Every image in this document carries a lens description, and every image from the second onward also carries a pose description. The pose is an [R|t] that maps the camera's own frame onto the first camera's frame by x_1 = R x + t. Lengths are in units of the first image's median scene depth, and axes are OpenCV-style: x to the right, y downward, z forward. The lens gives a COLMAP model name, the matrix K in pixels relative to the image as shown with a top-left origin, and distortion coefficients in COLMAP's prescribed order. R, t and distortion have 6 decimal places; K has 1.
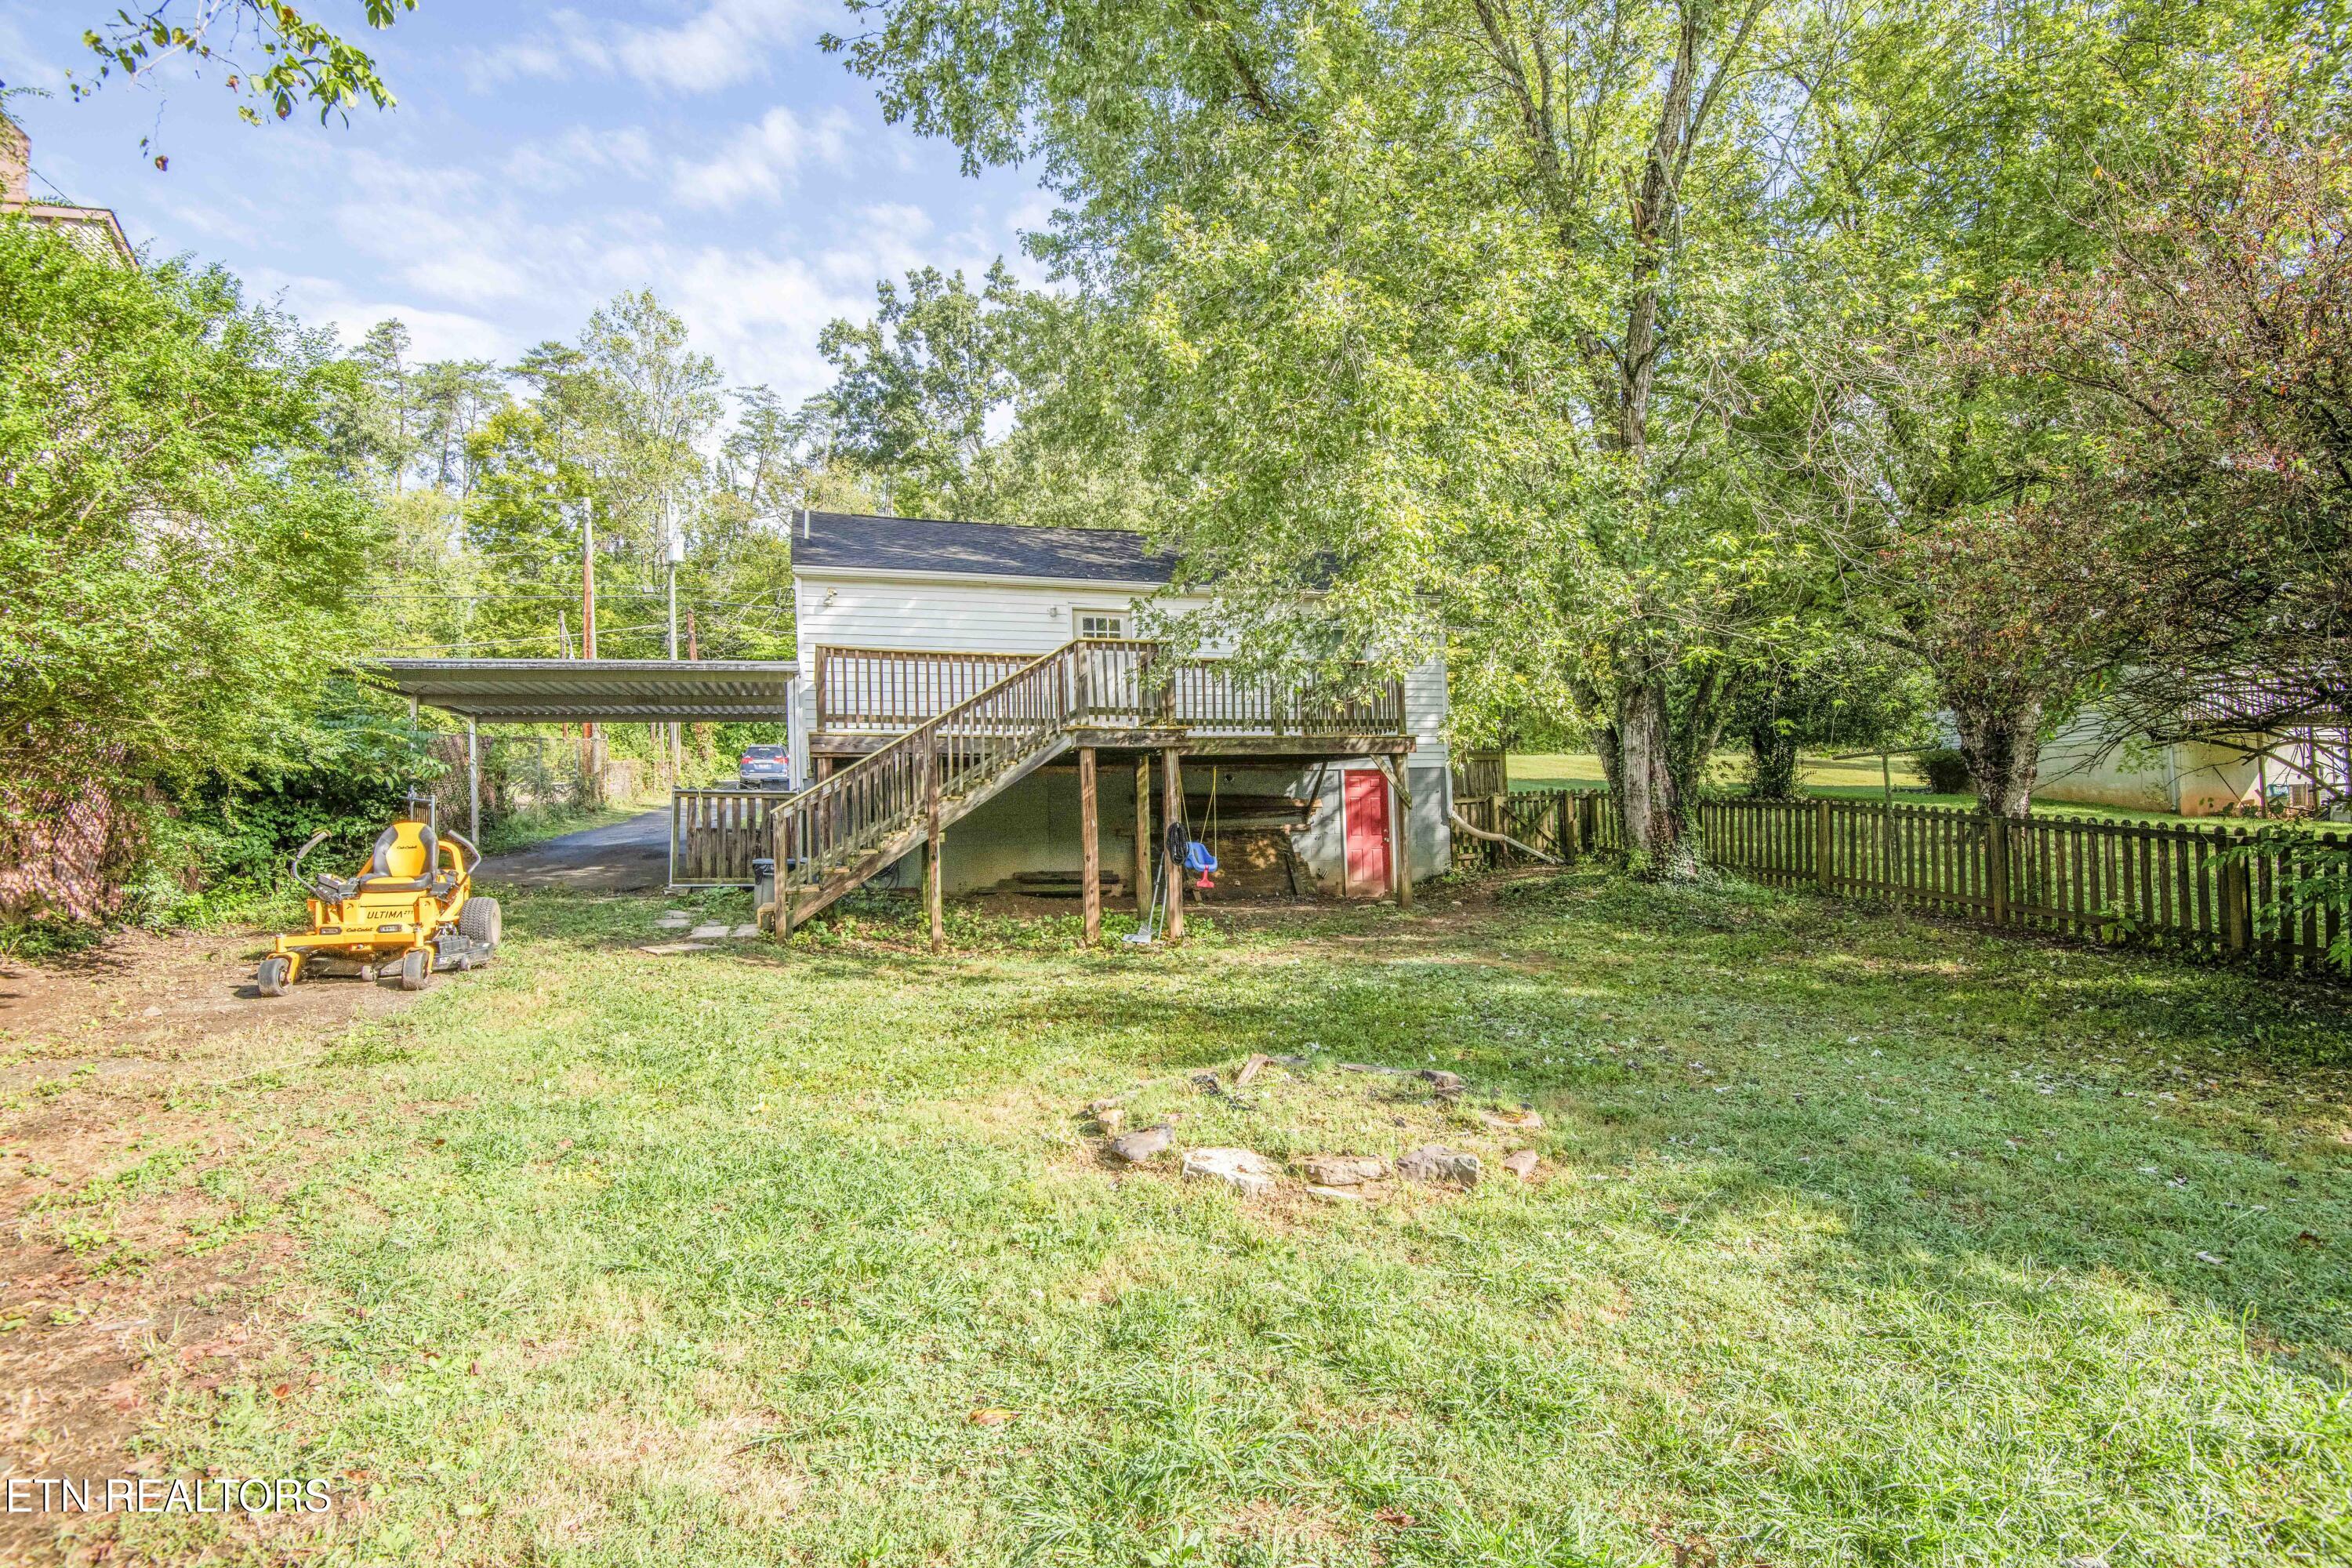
lens RADIAL K [[1094.3, 0, 1188.4], [0, 1094.3, 784.6], [0, 0, 1]] dist [-0.002774, -0.023315]
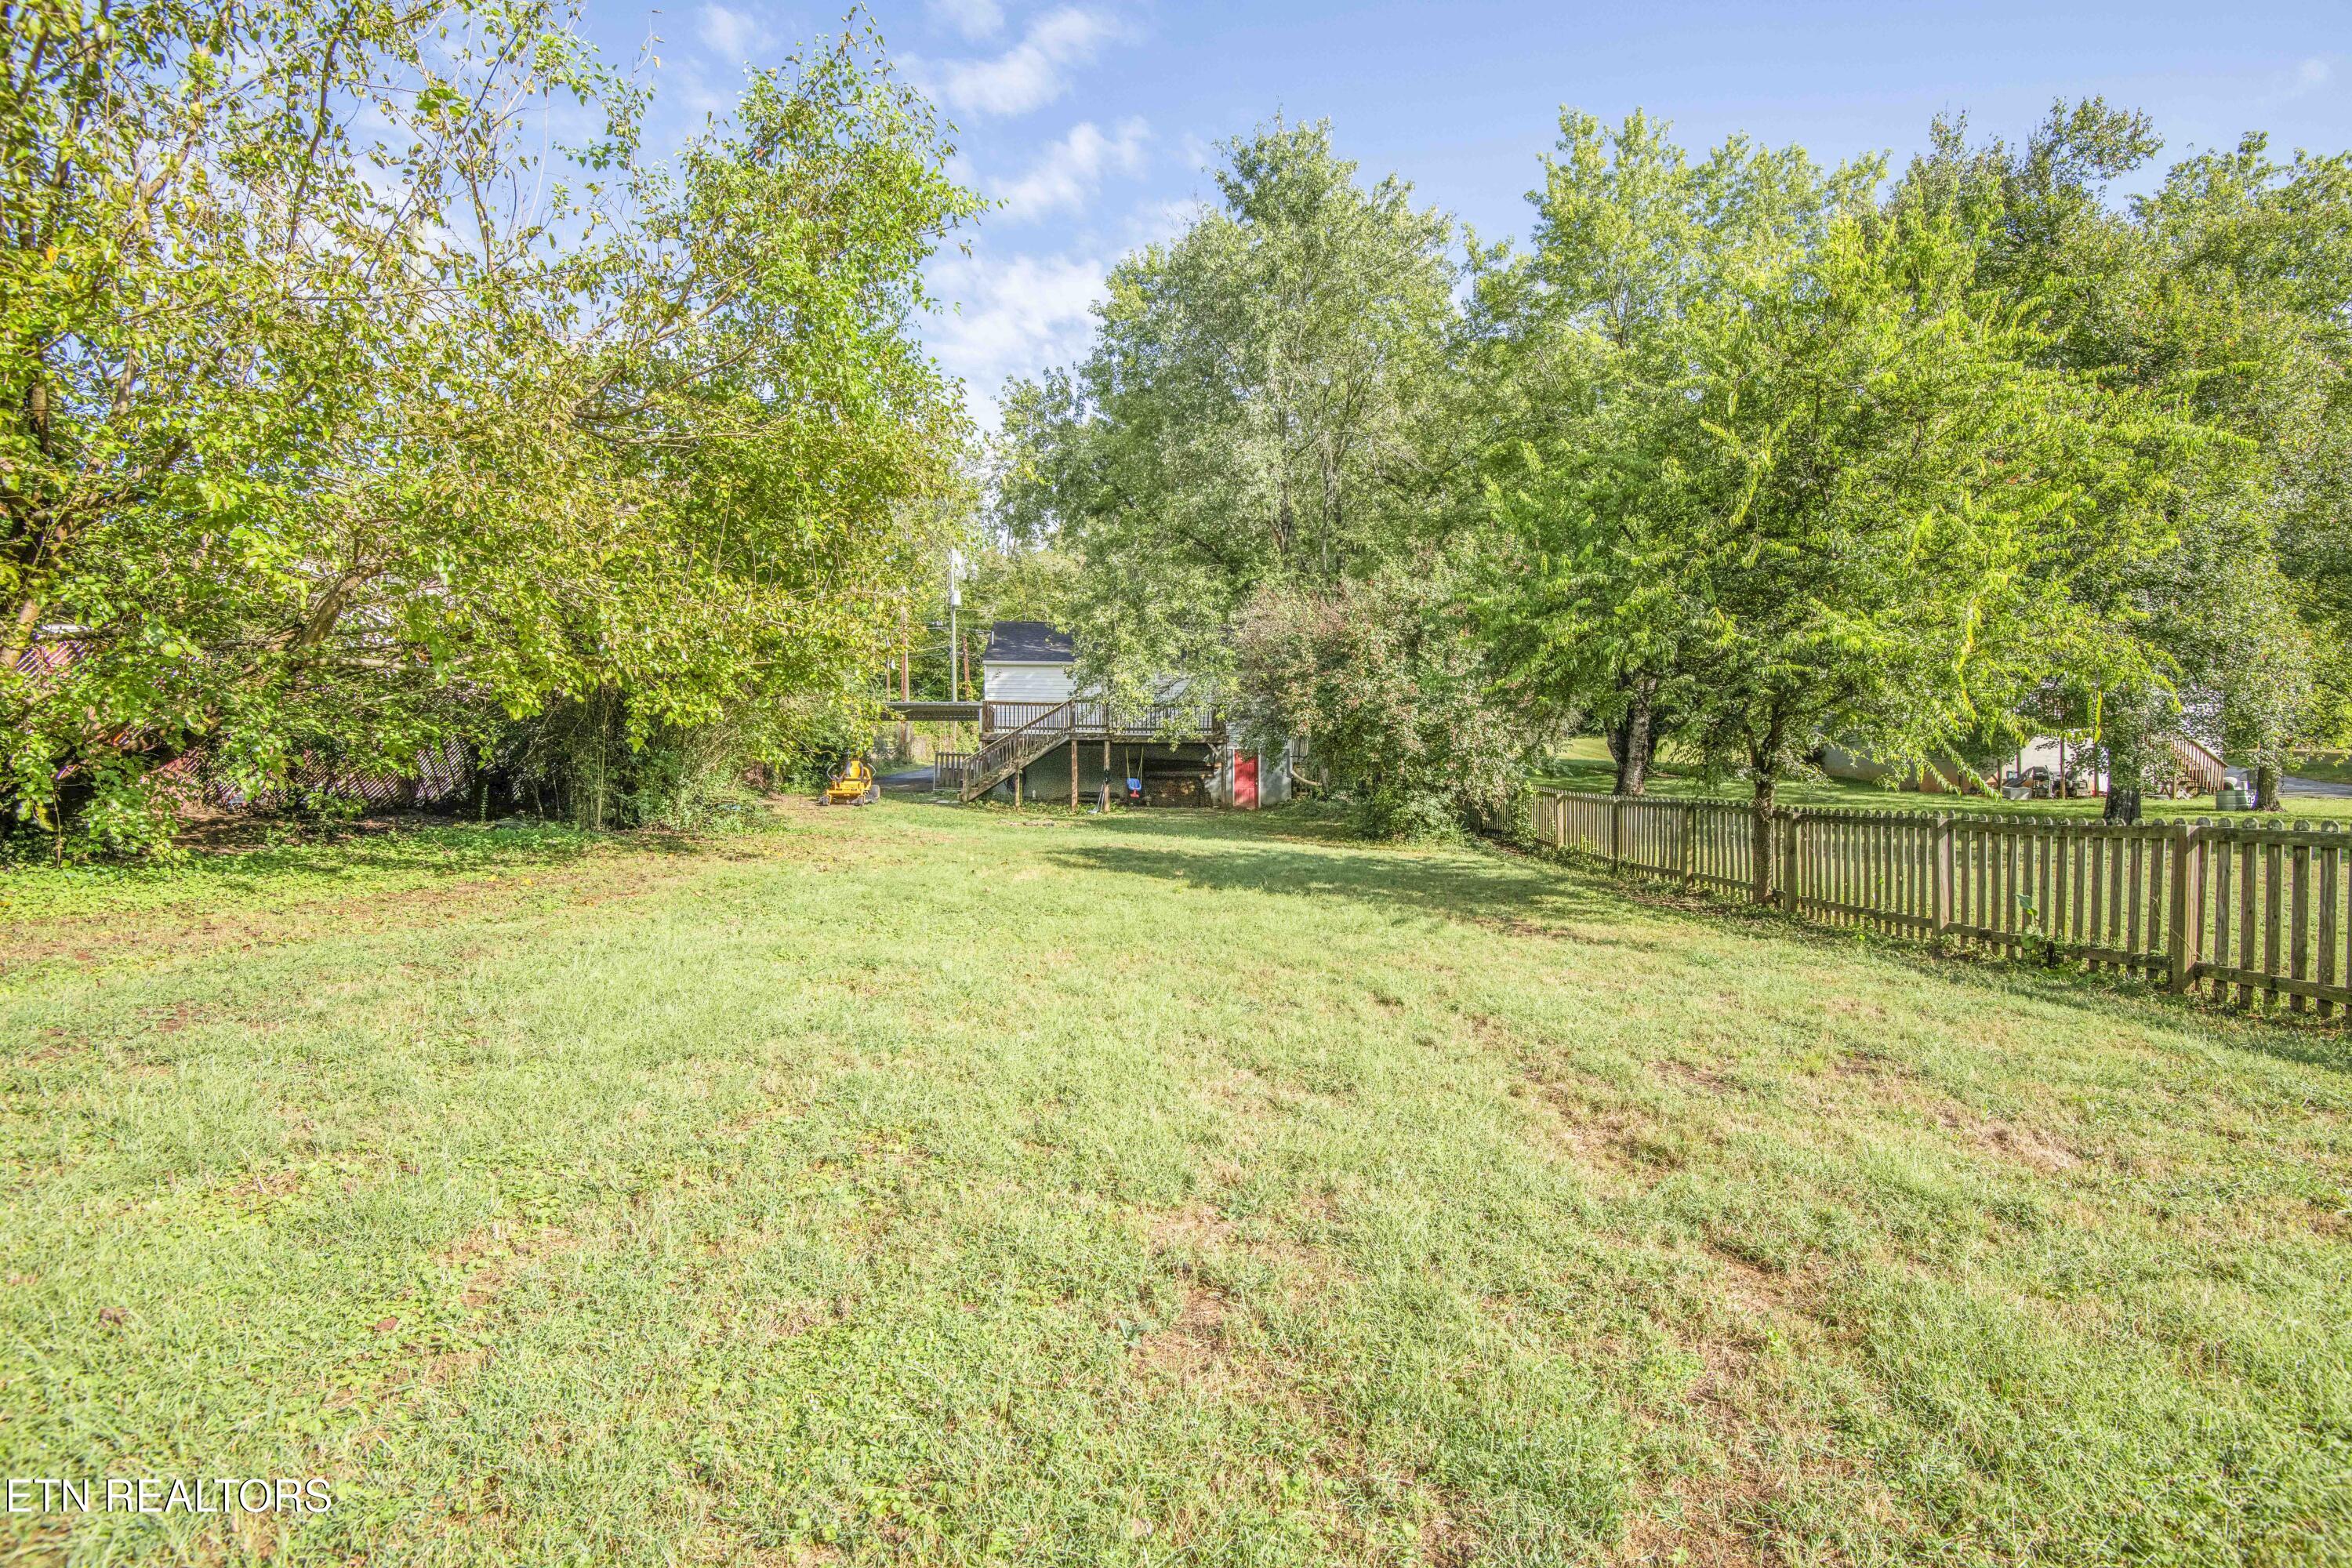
lens RADIAL K [[1091.1, 0, 1176.0], [0, 1091.1, 784.0], [0, 0, 1]] dist [-0.016073, -0.017386]
pose [[0.963838, 0.029711, -0.264829, 0.666790], [-0.022109, 0.999255, 0.031640, -0.012195], [0.265571, -0.024641, 0.963776, -1.175207]]
